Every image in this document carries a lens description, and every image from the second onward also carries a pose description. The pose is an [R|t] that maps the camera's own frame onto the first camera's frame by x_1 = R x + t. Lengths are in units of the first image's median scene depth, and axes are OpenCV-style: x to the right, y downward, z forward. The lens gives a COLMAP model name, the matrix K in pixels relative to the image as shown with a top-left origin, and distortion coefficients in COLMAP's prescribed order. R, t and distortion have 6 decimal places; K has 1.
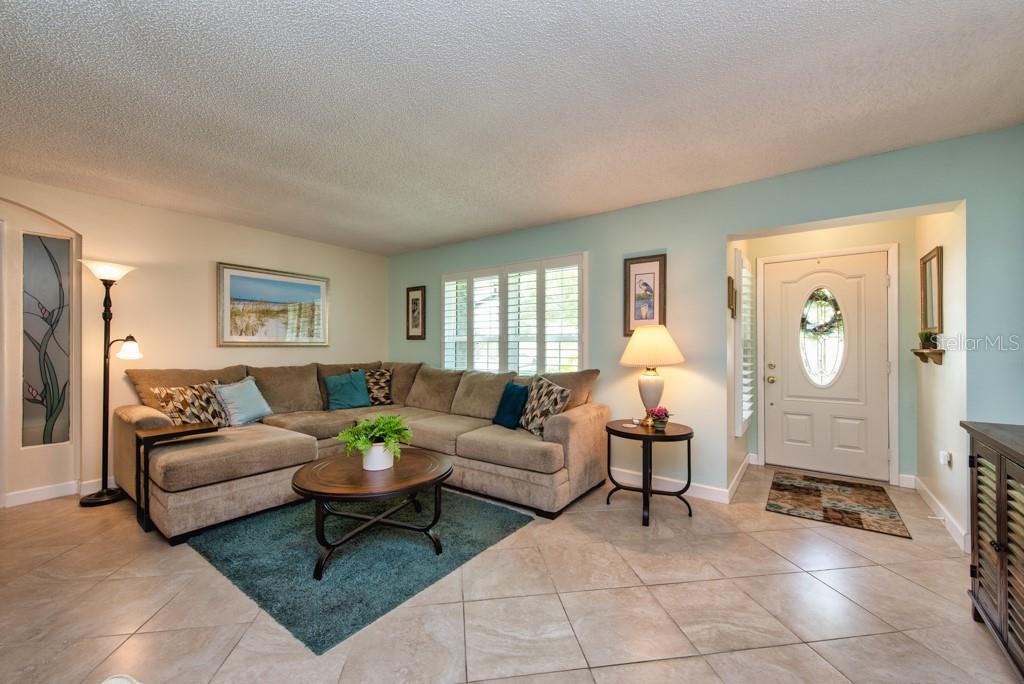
lens RADIAL K [[403.5, 0, 509.3], [0, 403.5, 340.8], [0, 0, 1]] dist [0.014987, -0.003848]
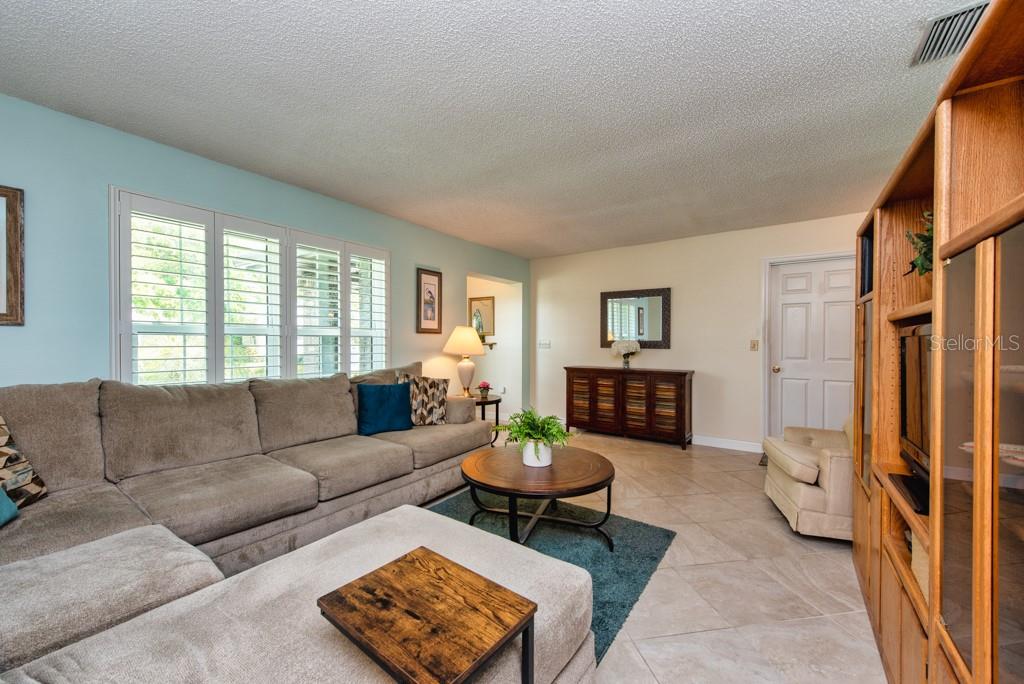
lens RADIAL K [[403.5, 0, 514.4], [0, 403.5, 344.5], [0, 0, 1]] dist [0.014987, -0.003848]
pose [[-0.031586, -0.010058, 0.999450, -0.933660], [-0.012916, 0.999870, 0.009654, 0.007468], [-0.999418, -0.012604, -0.031711, 0.775491]]
